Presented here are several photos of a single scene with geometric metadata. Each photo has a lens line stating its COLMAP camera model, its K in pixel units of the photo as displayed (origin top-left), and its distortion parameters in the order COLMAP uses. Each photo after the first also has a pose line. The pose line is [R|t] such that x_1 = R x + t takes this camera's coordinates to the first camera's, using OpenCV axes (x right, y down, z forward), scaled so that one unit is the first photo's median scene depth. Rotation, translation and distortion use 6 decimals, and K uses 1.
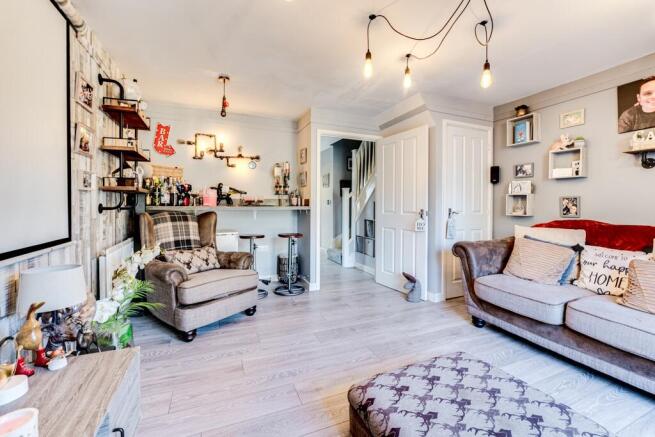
lens RADIAL K [[279.6, 0, 330.3], [0, 279.6, 209.5], [0, 0, 1]] dist [-0.004457, -0.000194]
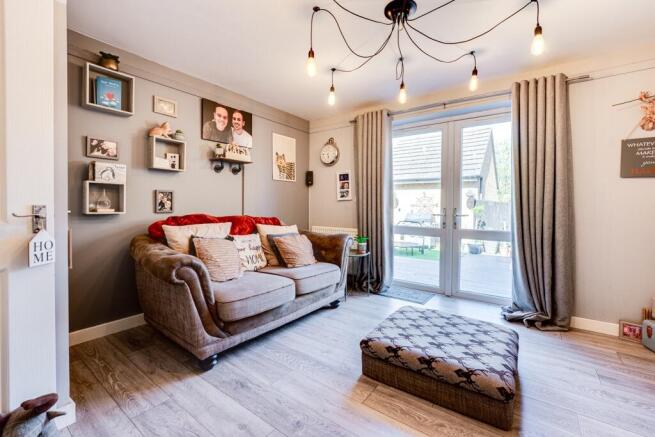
lens RADIAL K [[279.6, 0, 330.3], [0, 279.6, 209.5], [0, 0, 1]] dist [-0.004457, -0.000194]
pose [[-0.507874, -0.019251, 0.861216, -0.210667], [0.003373, 0.999698, 0.024336, -0.003790], [-0.861425, 0.015264, -0.507656, 0.977149]]
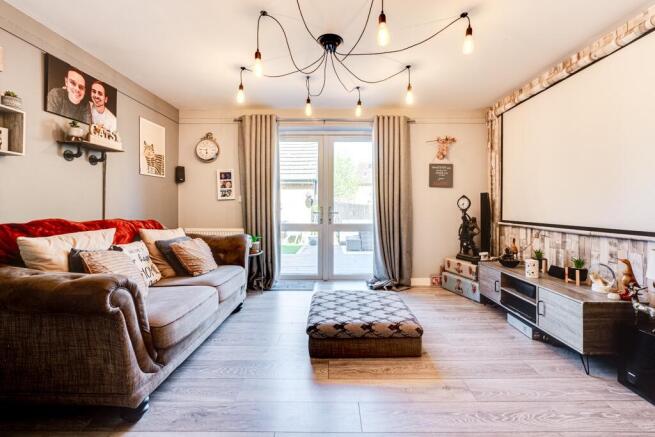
lens RADIAL K [[274.3, 0, 330.2], [0, 274.3, 202.3], [0, 0, 1]] dist [-0.001945, 0.000028]
pose [[-0.916535, 0.000496, 0.399954, -0.031439], [0.002610, 0.999985, 0.004740, -0.007799], [-0.399946, 0.005388, -0.916523, 1.204758]]
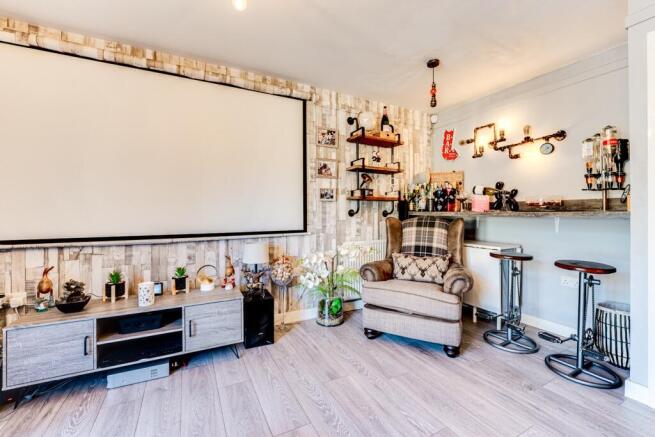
lens RADIAL K [[279.6, 0, 330.3], [0, 279.6, 209.5], [0, 0, 1]] dist [-0.004457, -0.000194]
pose [[0.077348, -0.012438, -0.996927, 0.429215], [-0.016118, 0.999776, -0.013725, -0.000408], [0.996874, 0.017130, 0.077130, 0.598562]]
